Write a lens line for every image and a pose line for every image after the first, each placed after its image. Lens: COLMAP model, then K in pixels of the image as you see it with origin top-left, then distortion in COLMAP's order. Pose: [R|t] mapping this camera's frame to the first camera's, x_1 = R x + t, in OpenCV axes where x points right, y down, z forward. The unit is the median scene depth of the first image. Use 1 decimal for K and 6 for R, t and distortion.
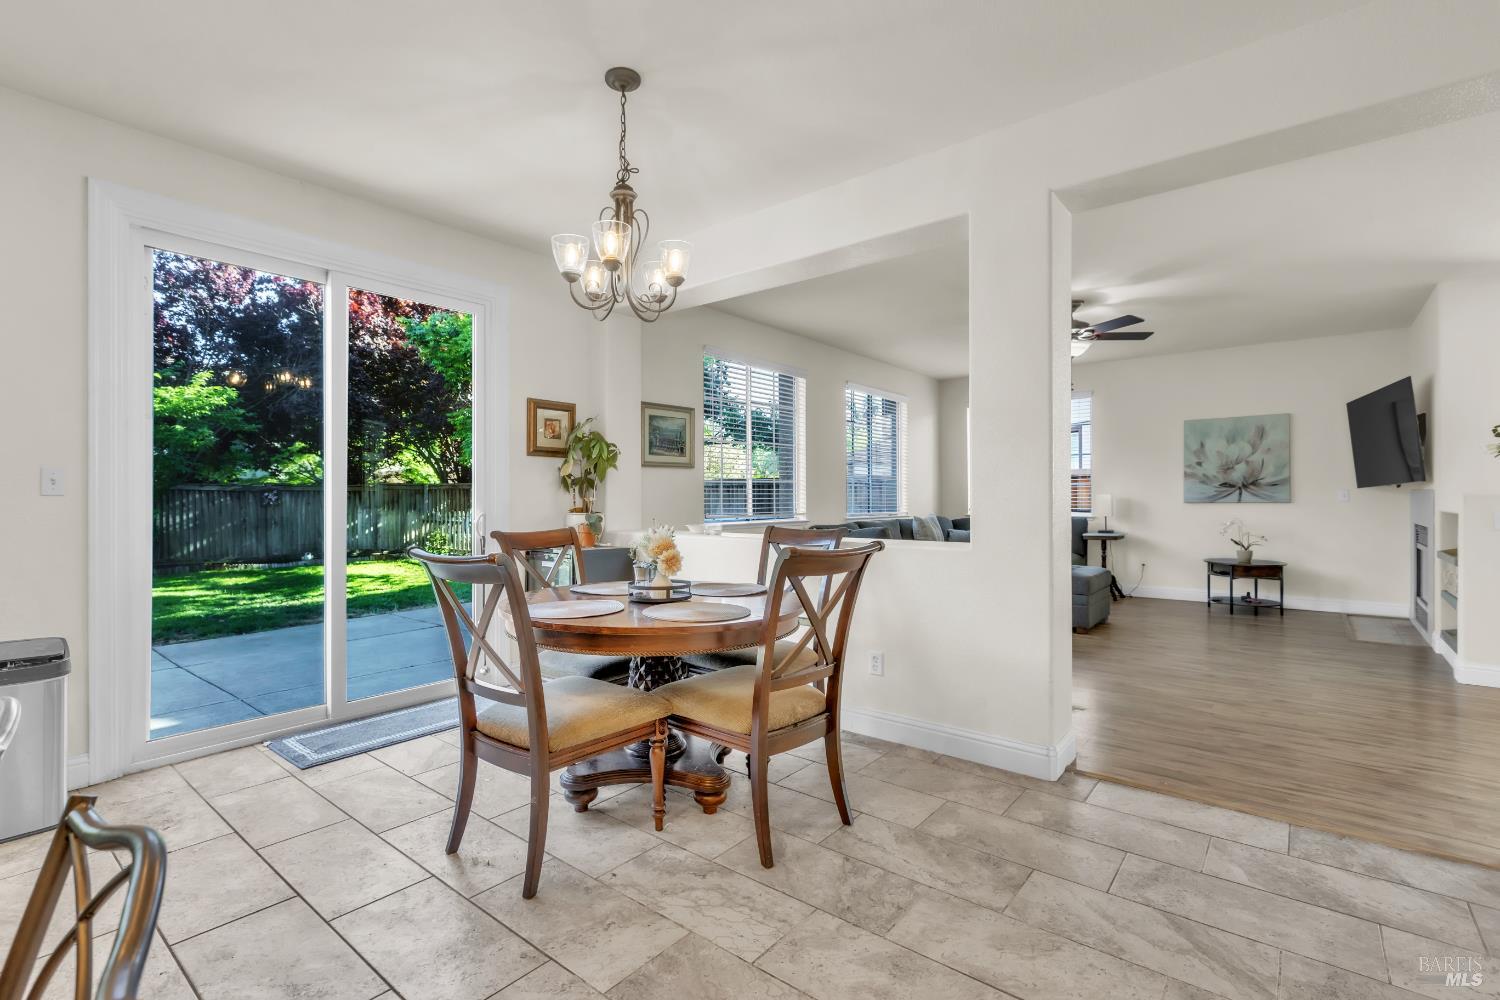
lens RADIAL K [[684.7, 0, 745.7], [0, 684.7, 497.2], [0, 0, 1]] dist [-0.001935, 0.001032]
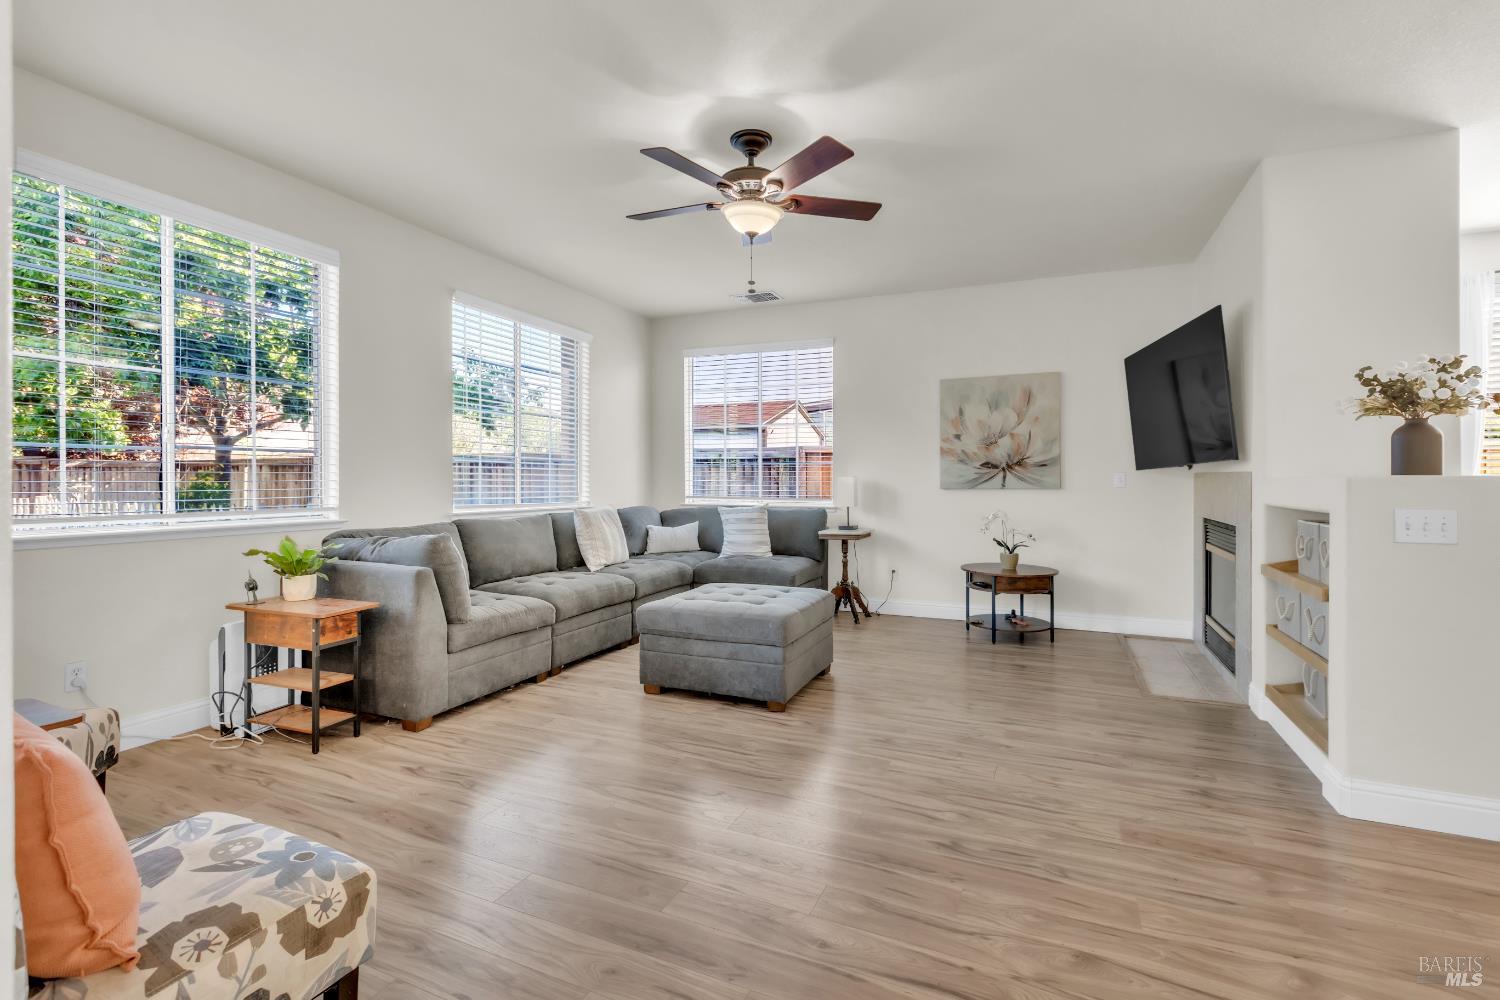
lens RADIAL K [[684.7, 0, 764.1], [0, 684.7, 474.8], [0, 0, 1]] dist [-0.001935, 0.001032]
pose [[0.957981, 0.005949, 0.286769, 0.259939], [-0.004063, 0.999966, -0.007171, -0.000898], [-0.286802, 0.005704, 0.957973, 0.362777]]
